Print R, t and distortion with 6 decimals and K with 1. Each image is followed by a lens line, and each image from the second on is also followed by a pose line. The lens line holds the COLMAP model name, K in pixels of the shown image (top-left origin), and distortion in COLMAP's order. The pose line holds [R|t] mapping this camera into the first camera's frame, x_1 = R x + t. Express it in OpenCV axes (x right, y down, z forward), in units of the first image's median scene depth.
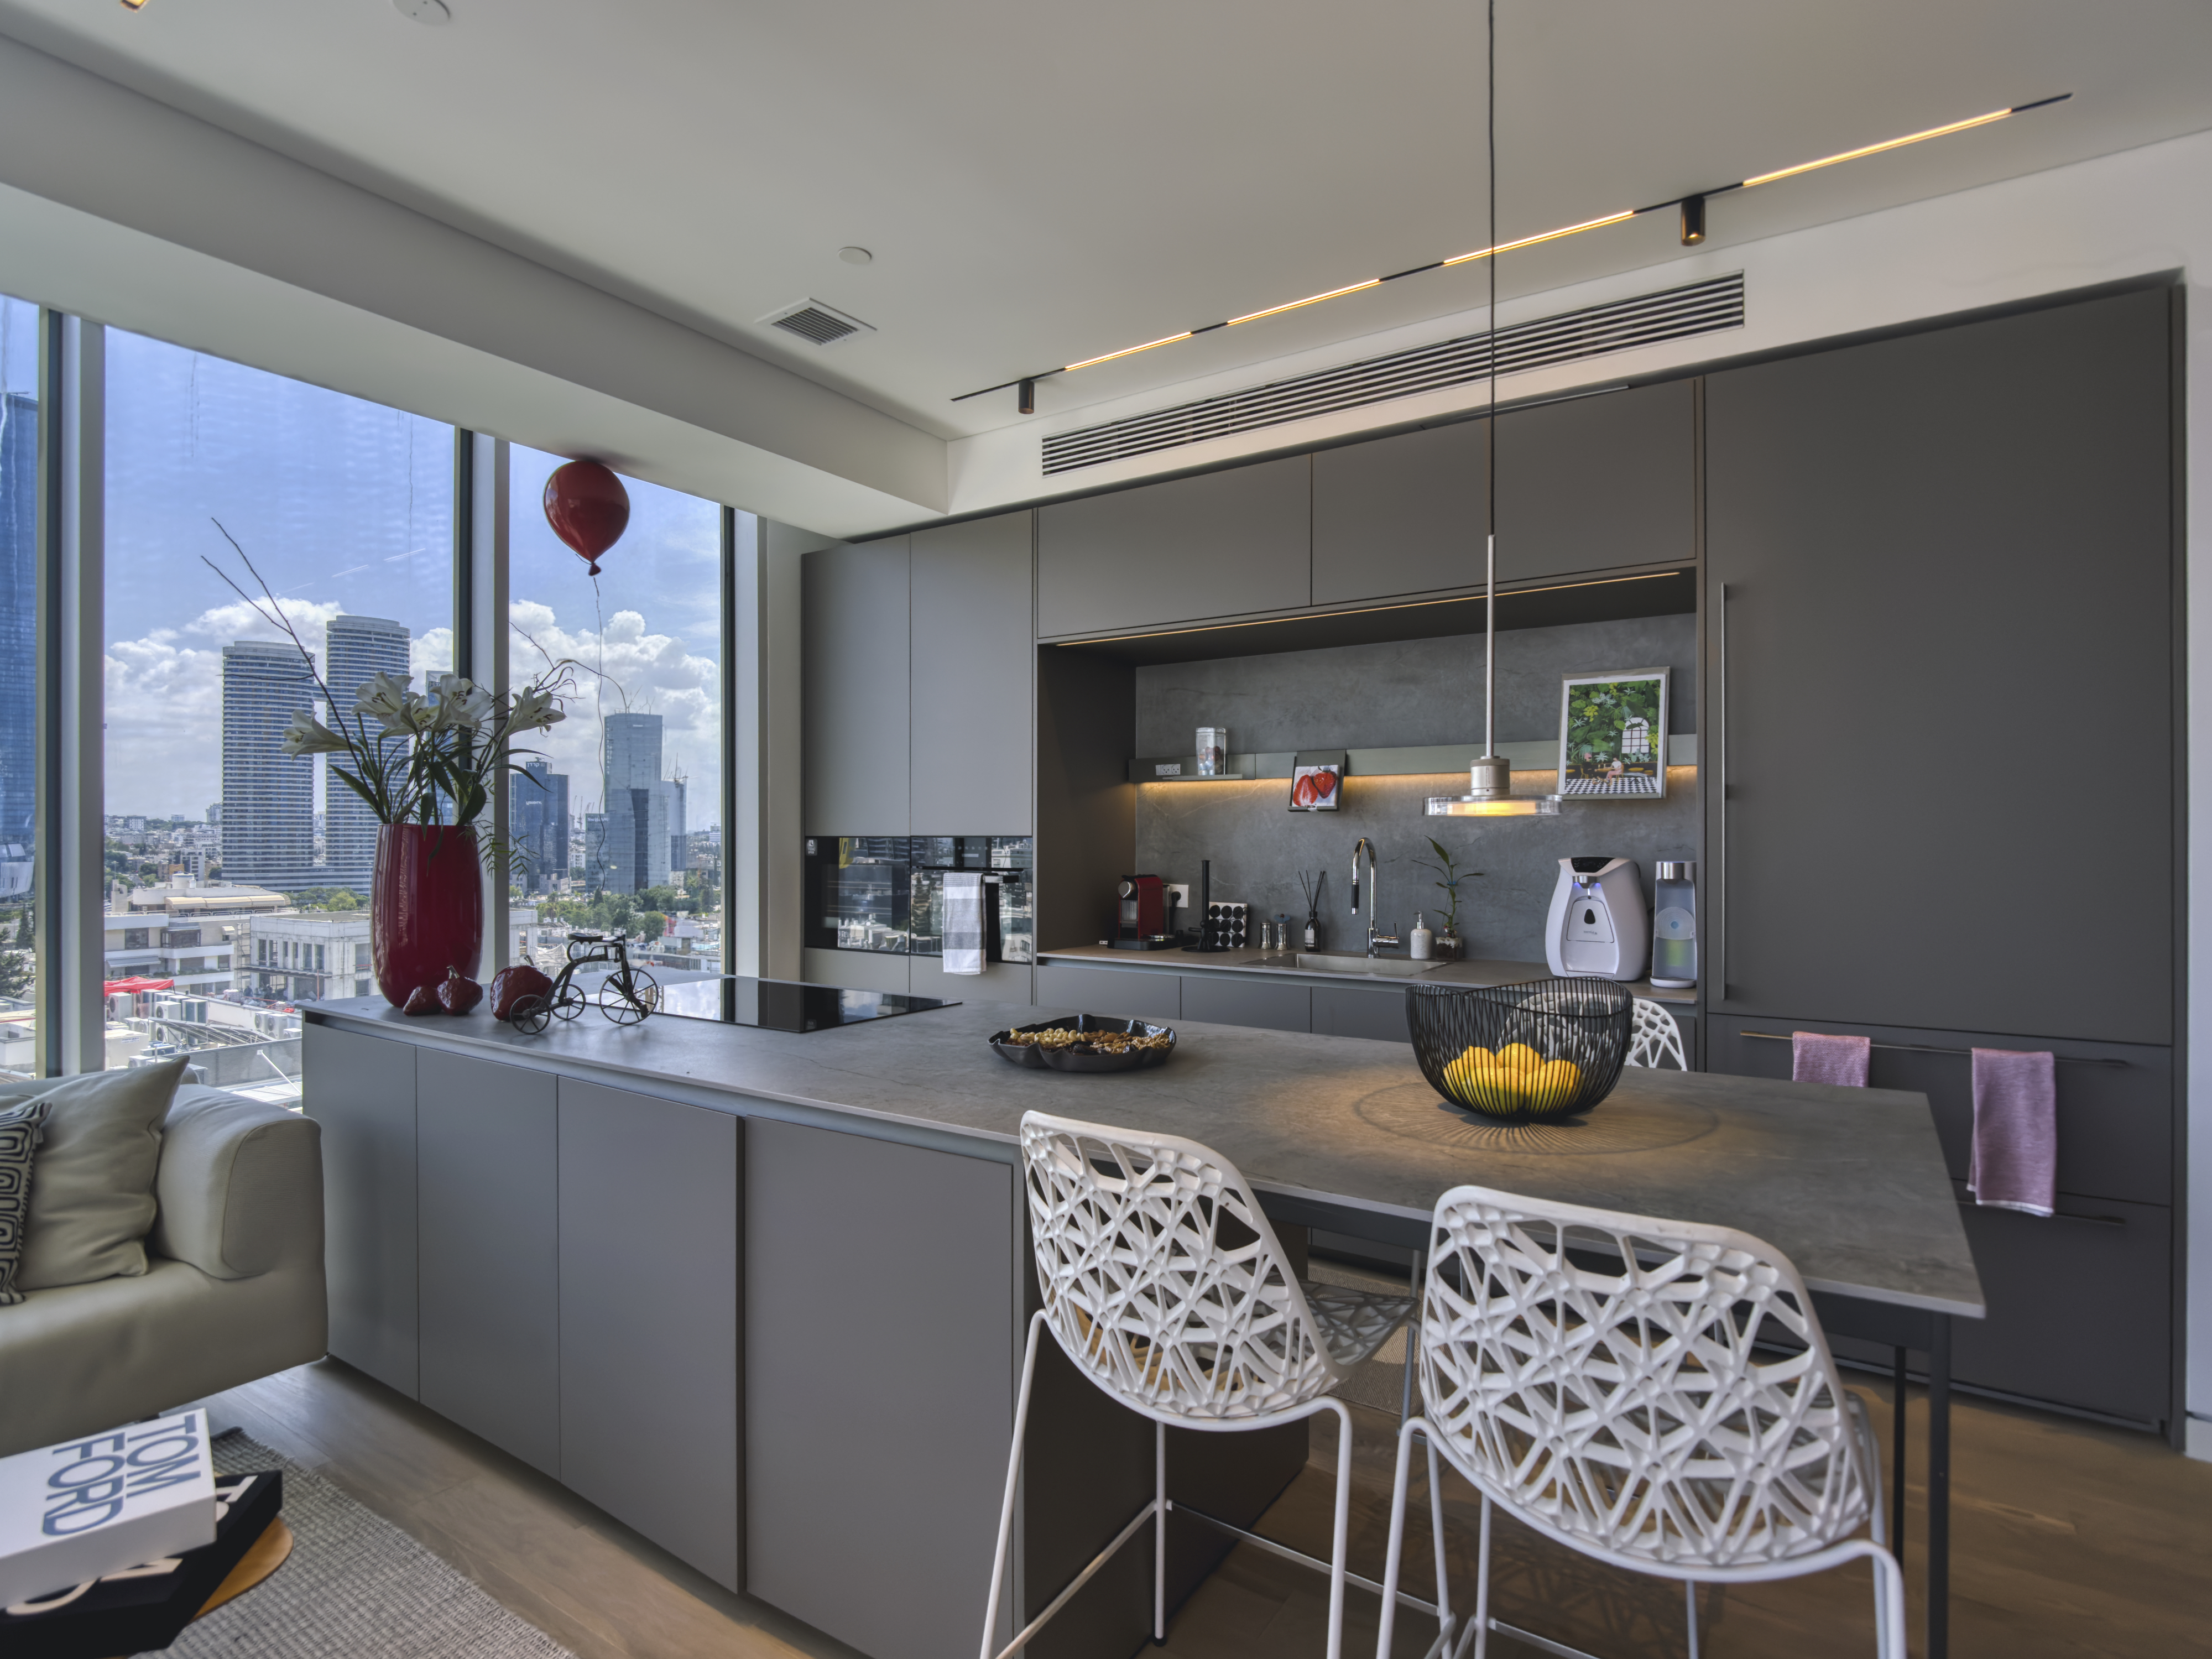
lens RADIAL K [[1115.1, 0, 1111.5], [0, 1115.1, 840.0], [0, 0, 1]] dist [-0.014587, -0.002245]
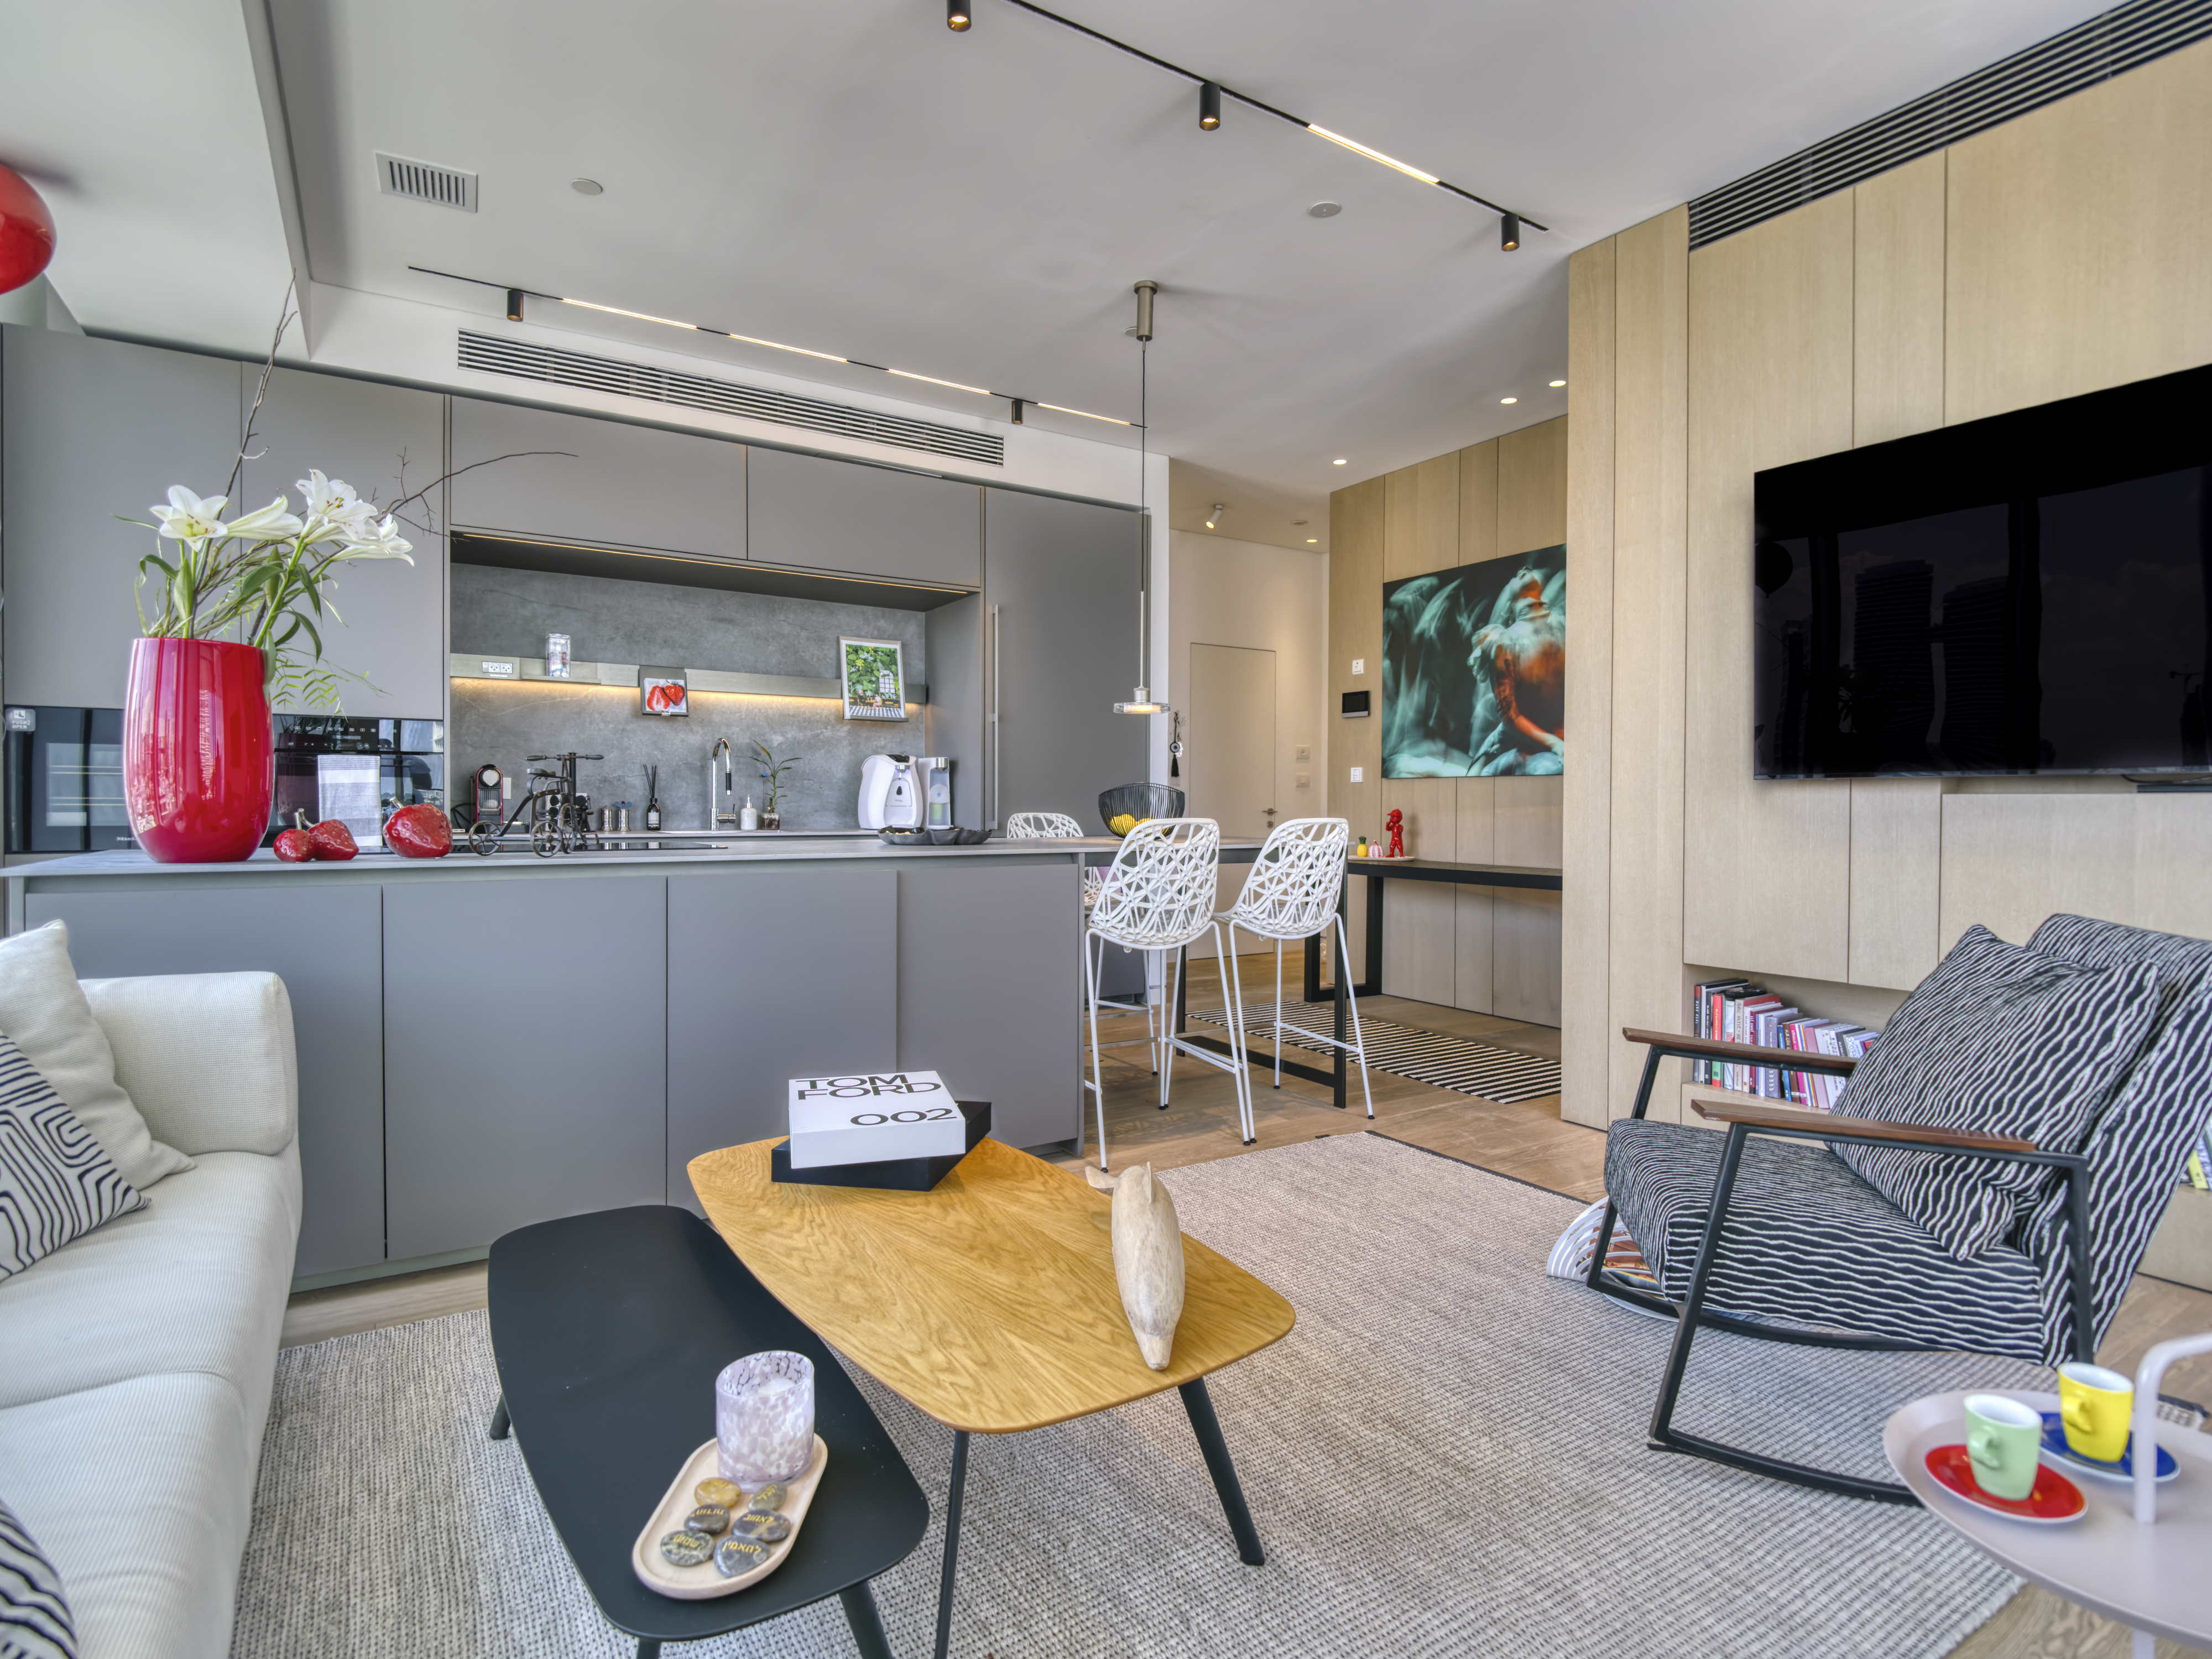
lens RADIAL K [[1140.7, 0, 1097.0], [0, 1140.7, 823.9], [0, 0, 1]] dist [-0.000518, -0.000914]
pose [[0.418209, -0.010224, 0.908293, -0.897034], [-0.005831, 0.999886, 0.013940, 0.086151], [-0.908332, -0.011126, 0.418101, 0.040003]]
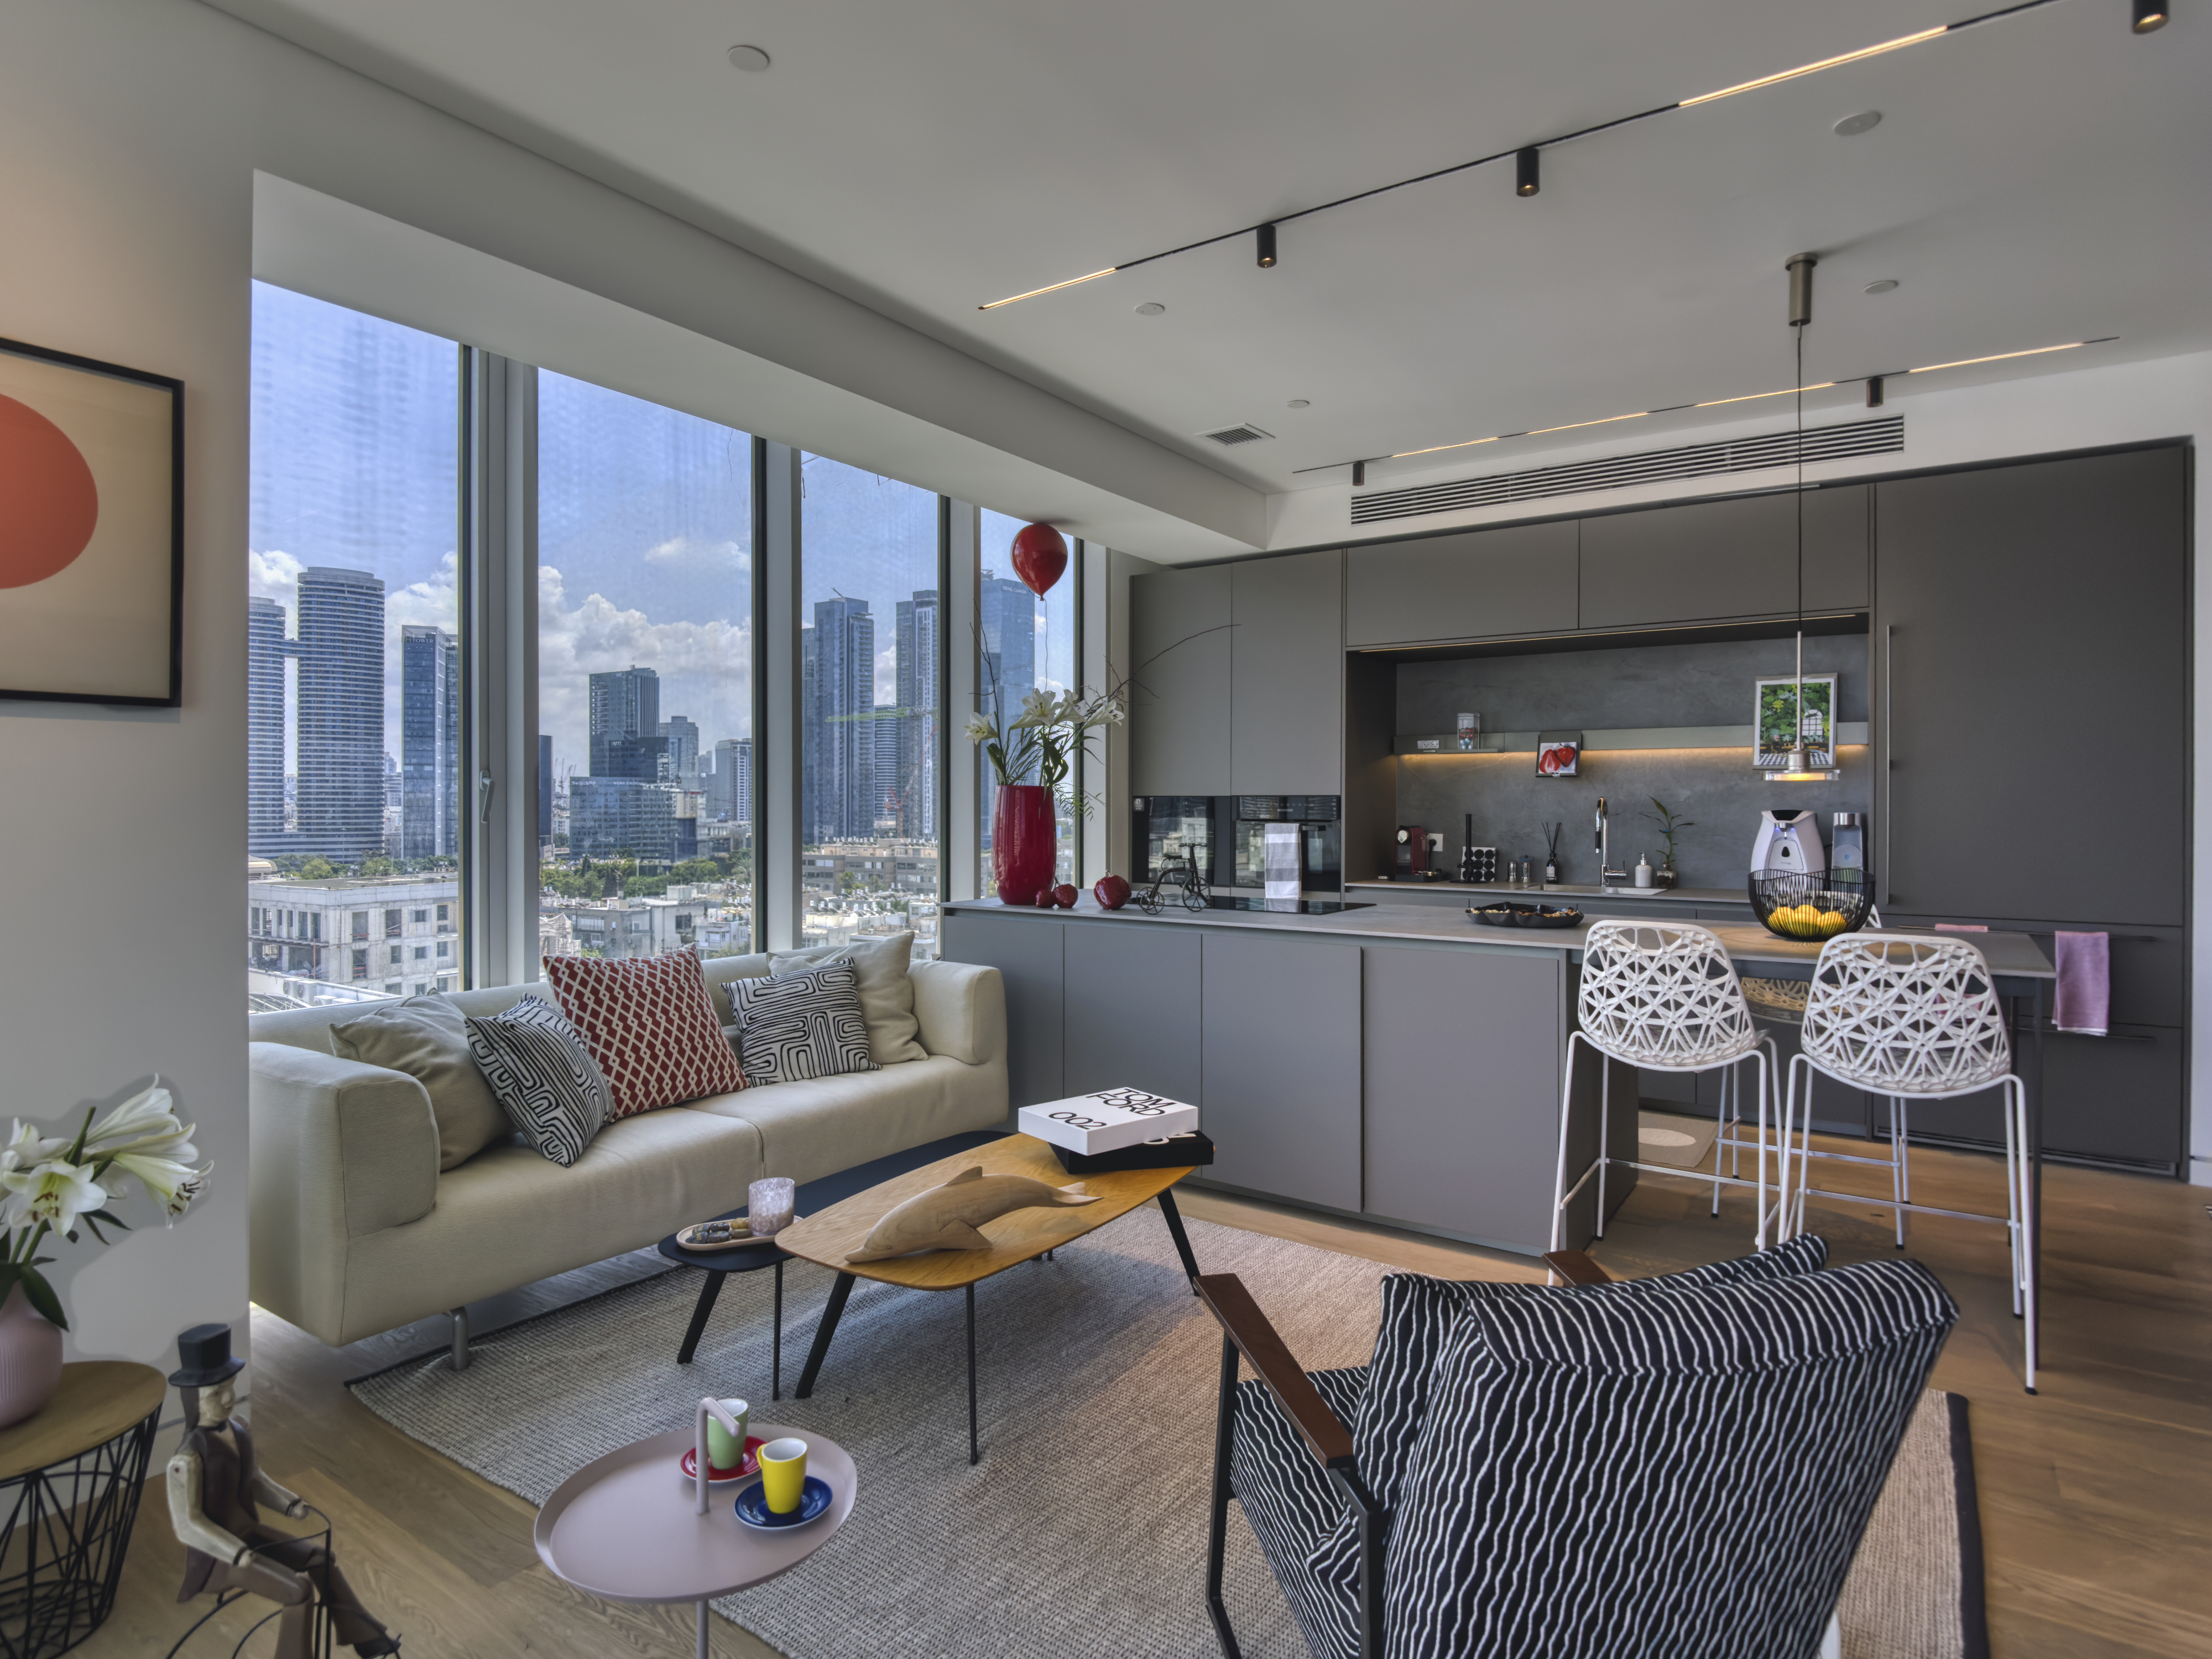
lens RADIAL K [[1192.2, 0, 1094.0], [0, 1192.2, 812.1], [0, 0, 1]] dist [-0.027338, 0.000188]
pose [[0.999554, 0.001649, -0.029812, -0.379739], [-0.001490, 0.999985, 0.005364, 0.010781], [0.029820, -0.005318, 0.999541, -0.496430]]
